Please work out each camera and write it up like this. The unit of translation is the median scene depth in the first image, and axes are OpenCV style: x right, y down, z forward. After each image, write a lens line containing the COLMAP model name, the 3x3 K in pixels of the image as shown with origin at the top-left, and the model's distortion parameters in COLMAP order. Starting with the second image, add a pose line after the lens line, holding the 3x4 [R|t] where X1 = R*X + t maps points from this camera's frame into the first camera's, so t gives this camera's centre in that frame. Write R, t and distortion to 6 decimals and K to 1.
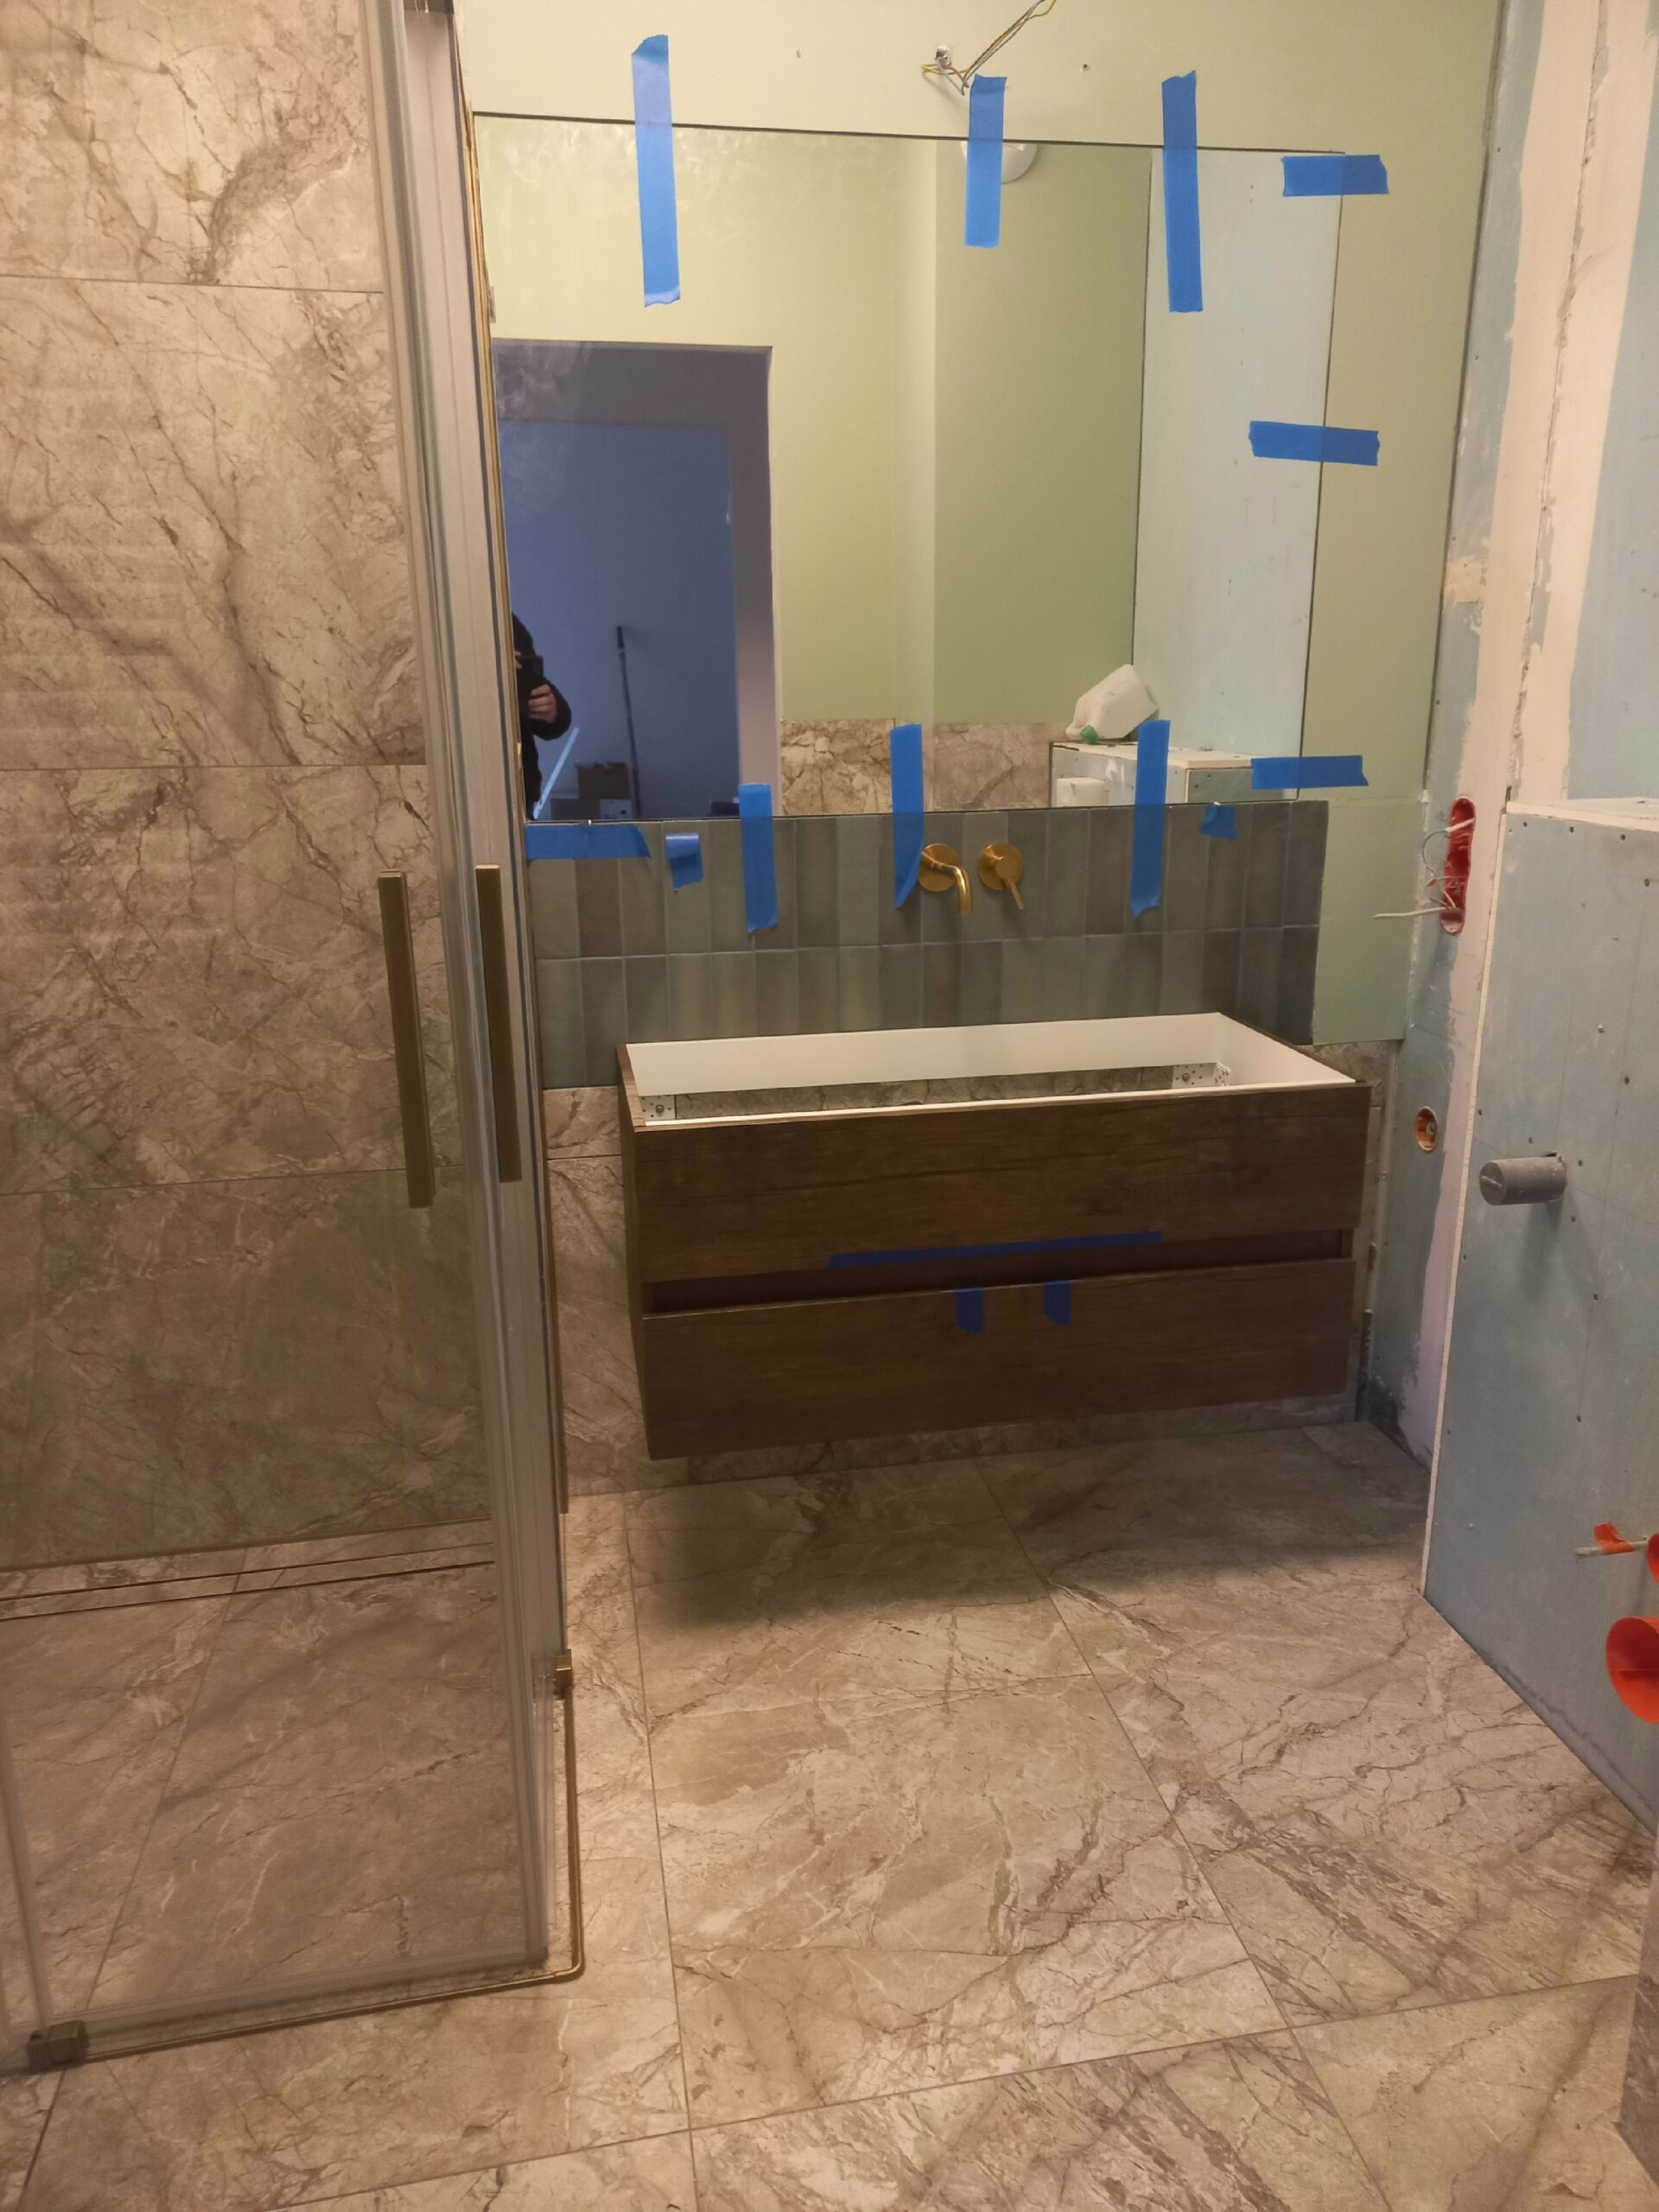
lens RADIAL K [[1586.9, 0, 835.5], [0, 1586.9, 1099.7], [0, 0, 1]] dist [0.068029, -0.038270]
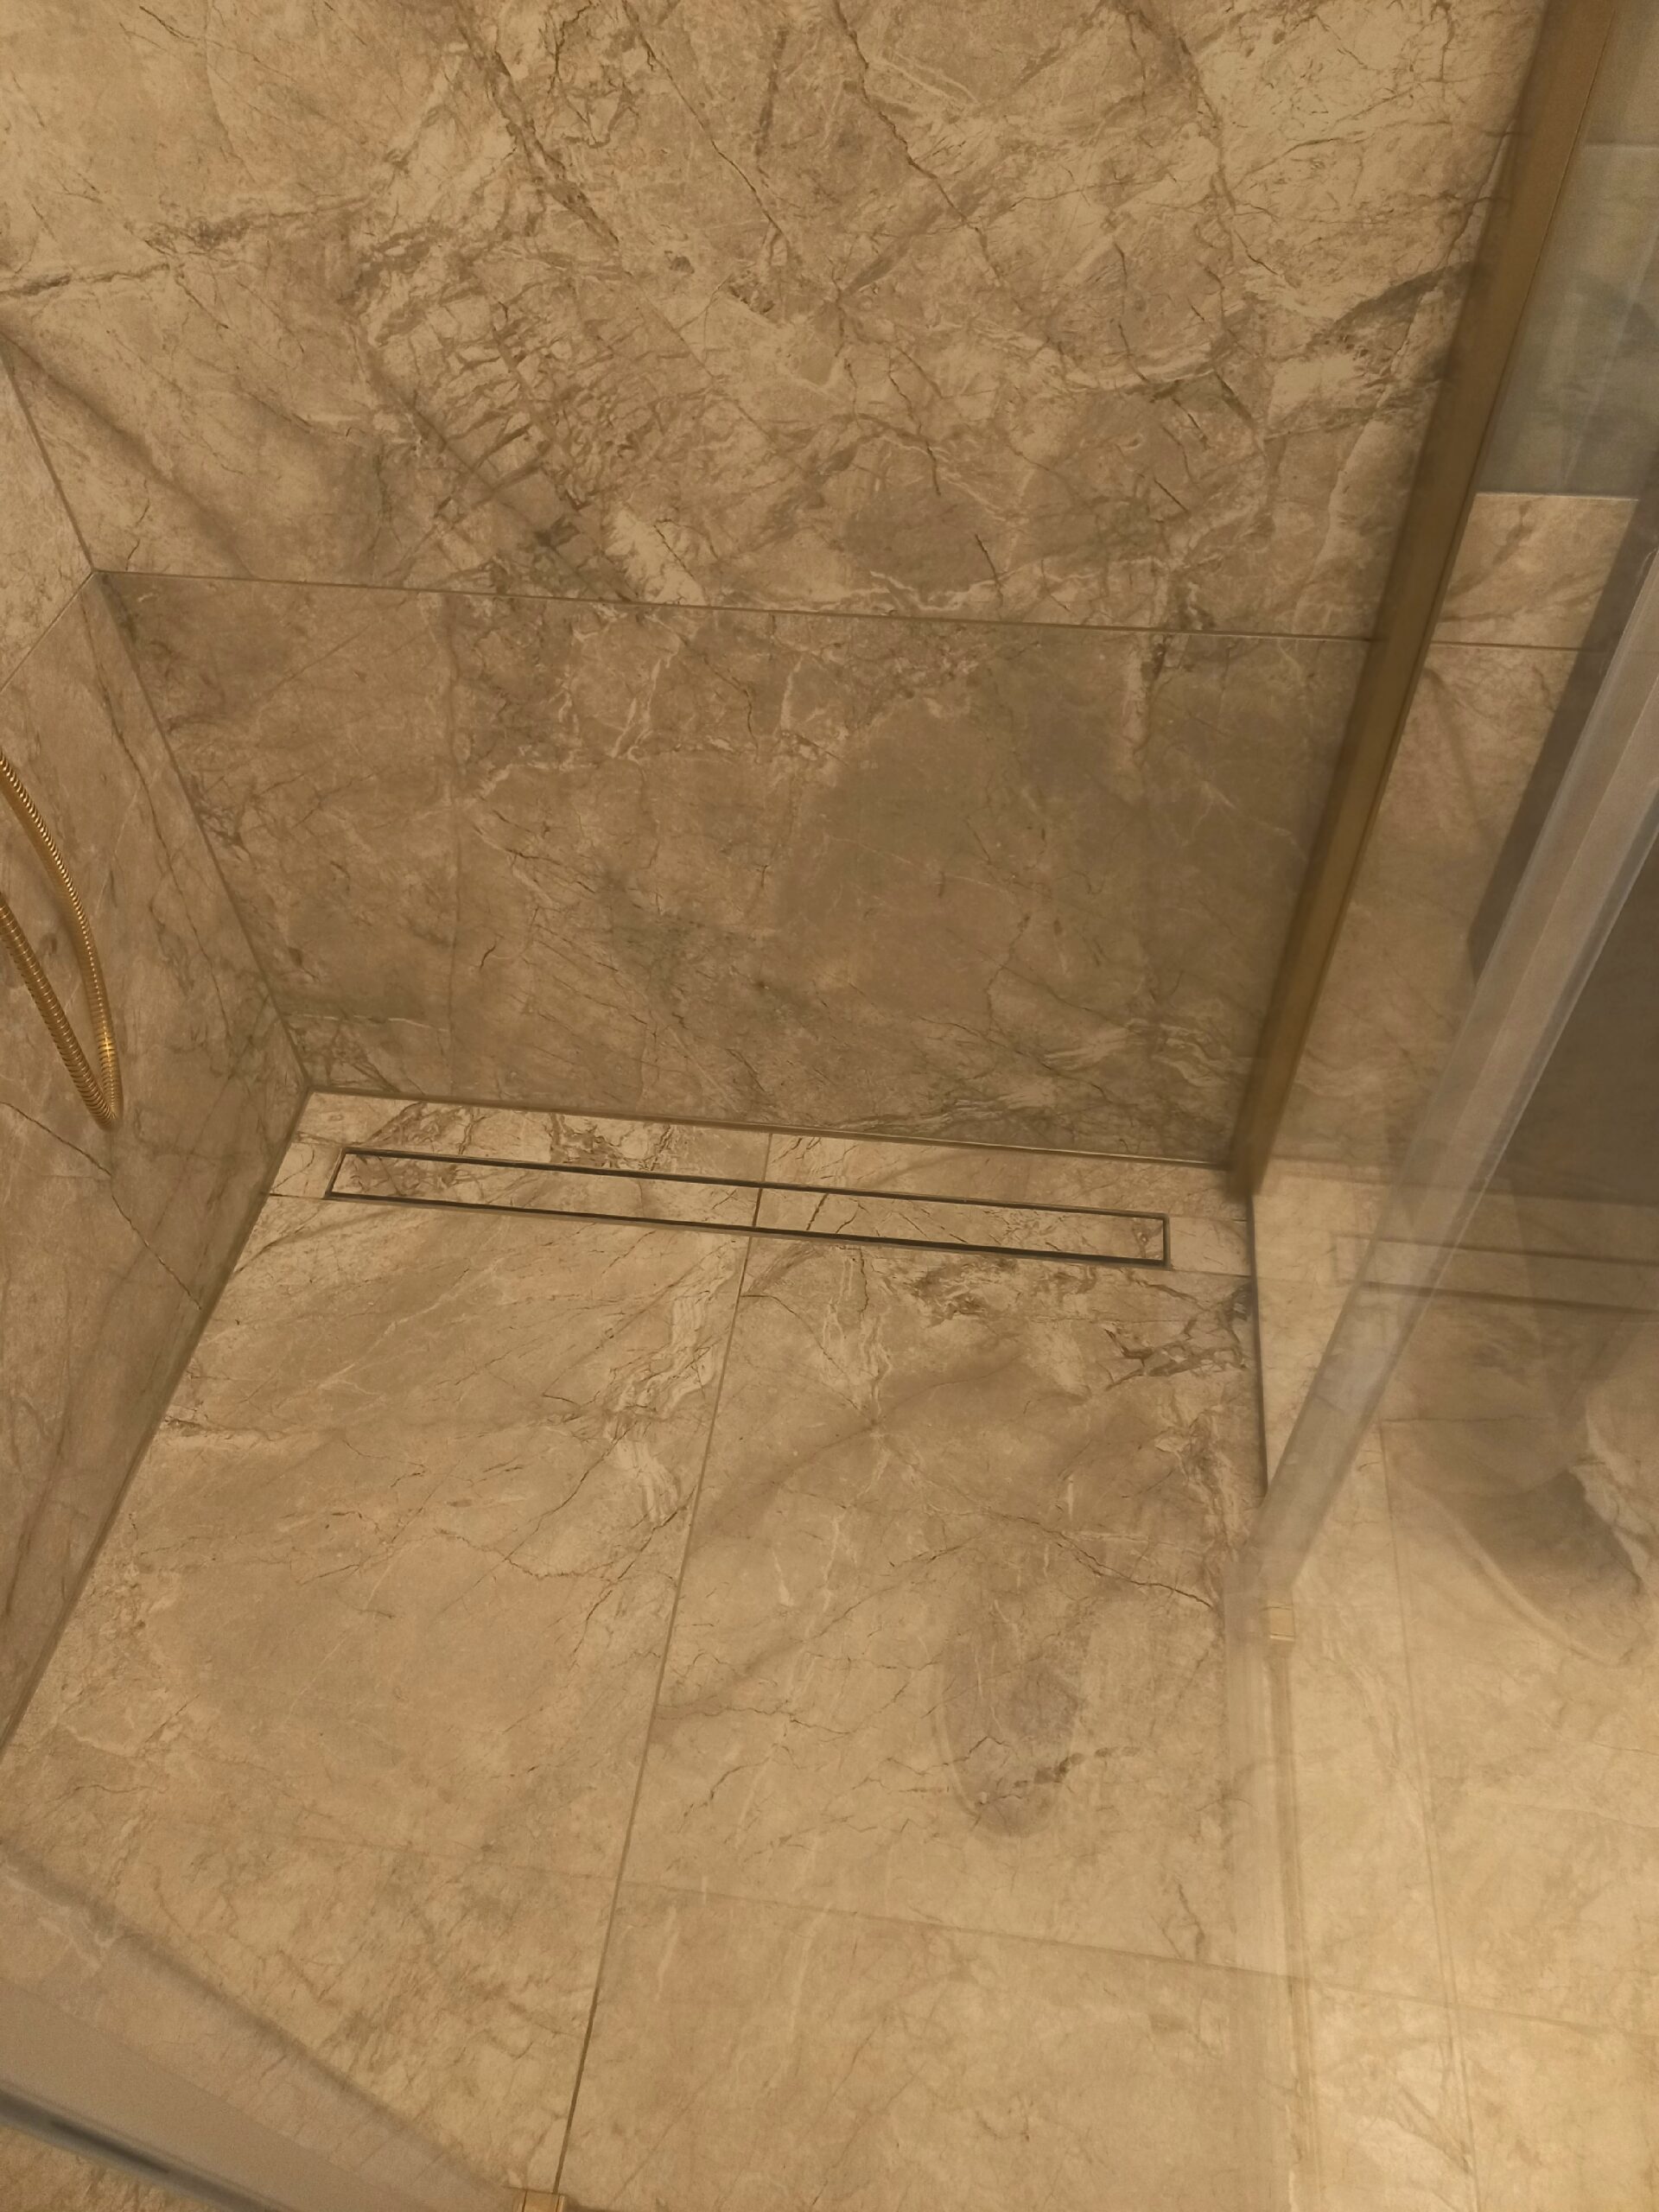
lens RADIAL K [[1586.9, 0, 848.0], [0, 1586.9, 1114.3], [0, 0, 1]] dist [0.068029, -0.038270]
pose [[0.954823, 0.226678, -0.192170, -0.227883], [-0.080014, 0.818878, 0.568362, -0.107698], [0.286199, -0.527309, 0.800022, 0.527769]]
